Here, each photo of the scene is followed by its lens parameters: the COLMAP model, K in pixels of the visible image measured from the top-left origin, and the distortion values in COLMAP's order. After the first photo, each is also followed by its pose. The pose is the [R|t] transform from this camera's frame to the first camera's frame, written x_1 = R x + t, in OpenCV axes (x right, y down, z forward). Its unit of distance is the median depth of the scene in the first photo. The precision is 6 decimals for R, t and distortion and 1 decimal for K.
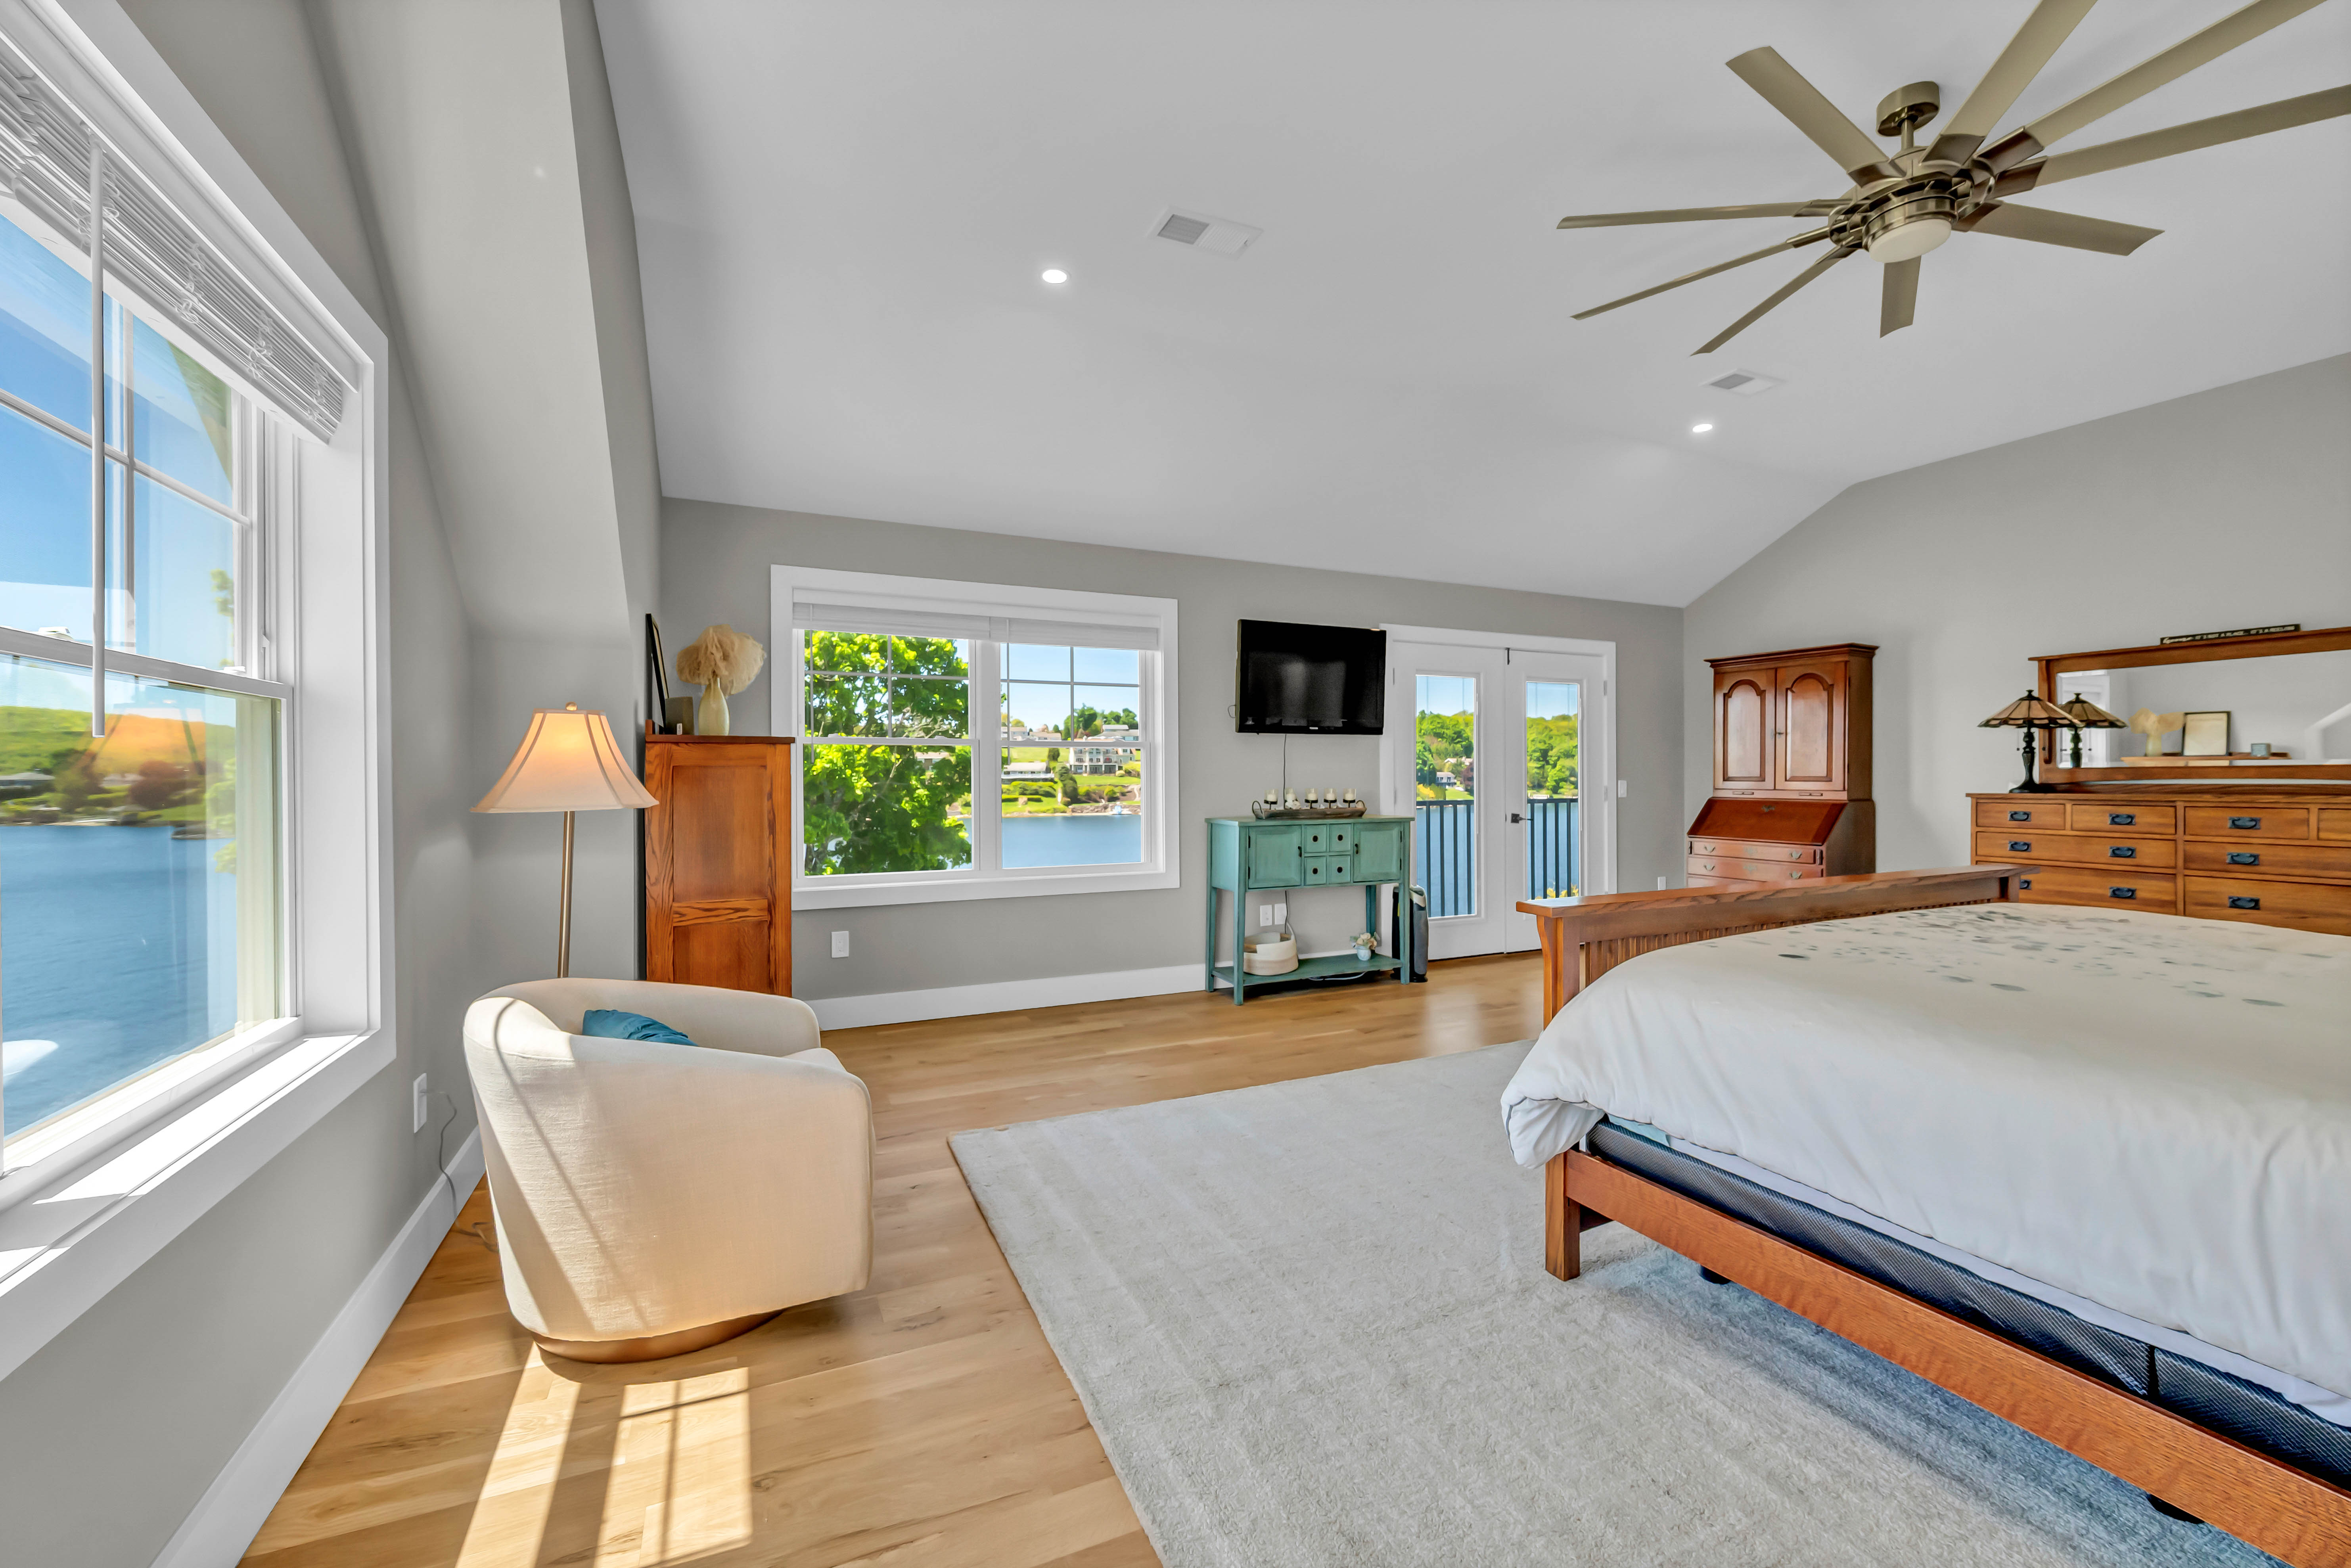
lens RADIAL K [[942.0, 0, 1172.4], [0, 942.0, 774.6], [0, 0, 1]] dist [-0.001220, -0.000479]
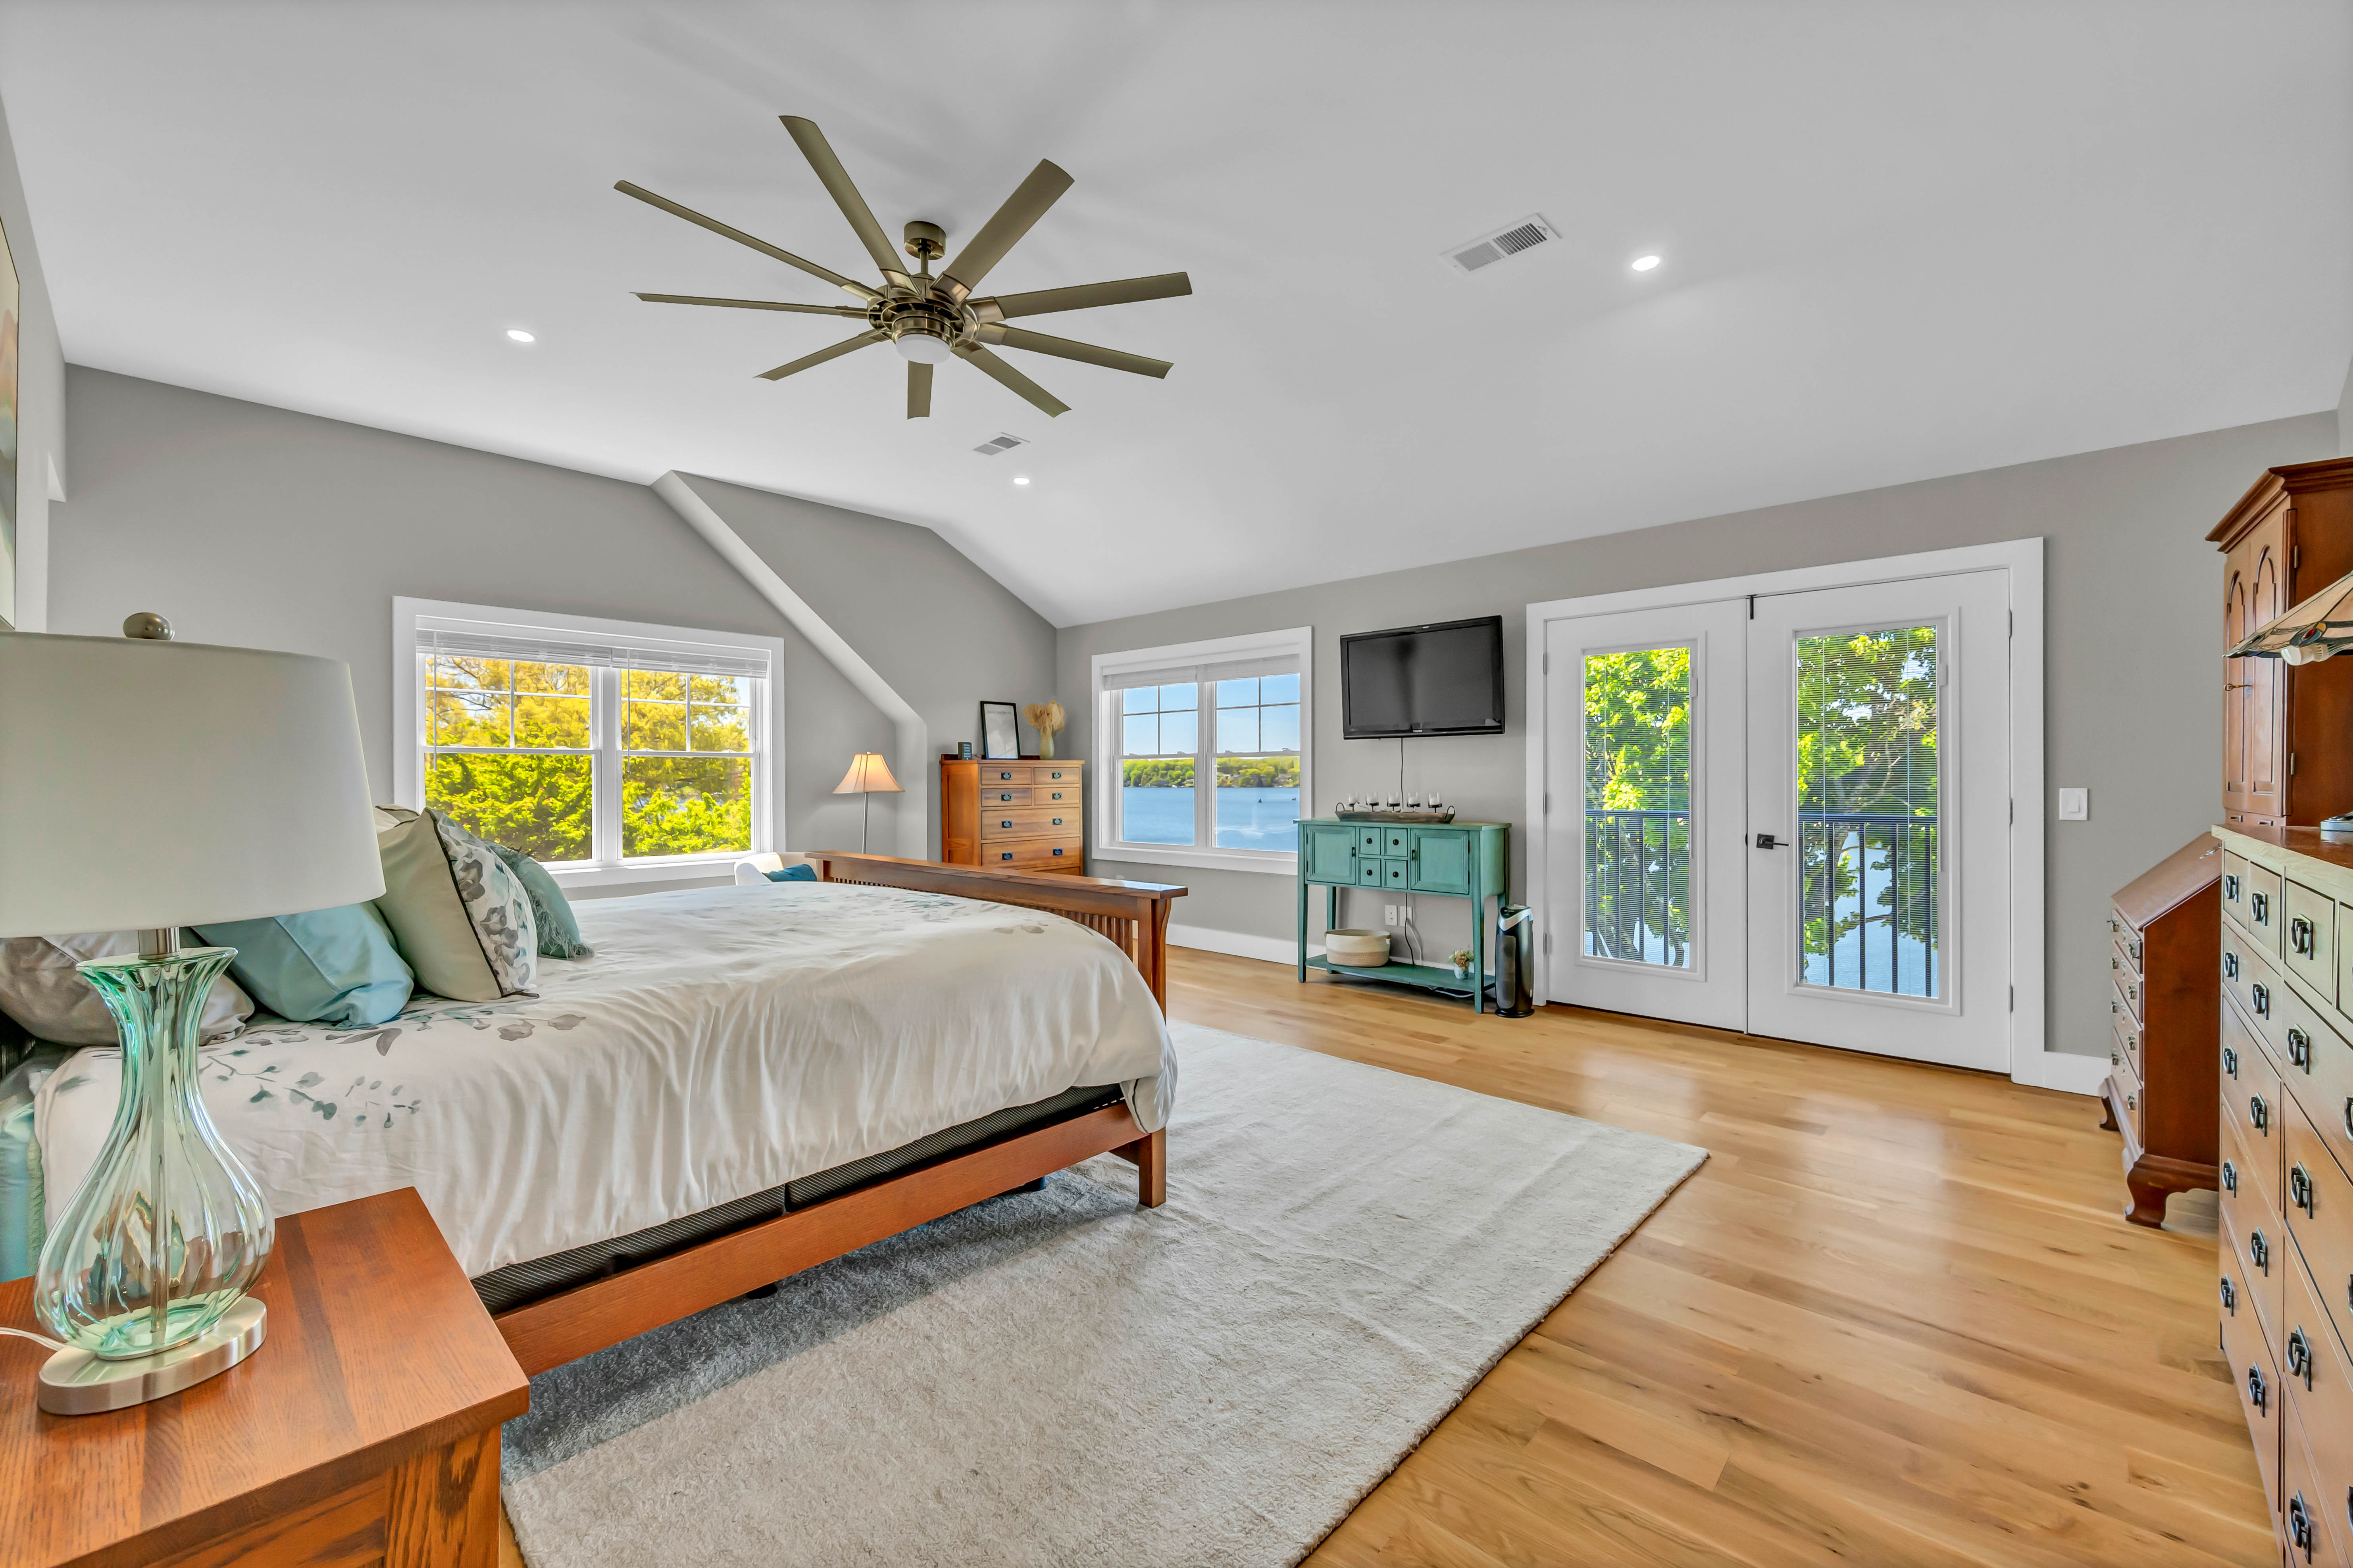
lens RADIAL K [[950.4, 0, 1172.2], [0, 950.4, 785.7], [0, 0, 1]] dist [-0.001612, -0.000260]
pose [[0.369855, 0.004902, -0.929076, 1.016746], [0.001481, 0.999982, 0.005866, 0.001734], [0.929088, -0.003546, 0.369841, 0.416605]]
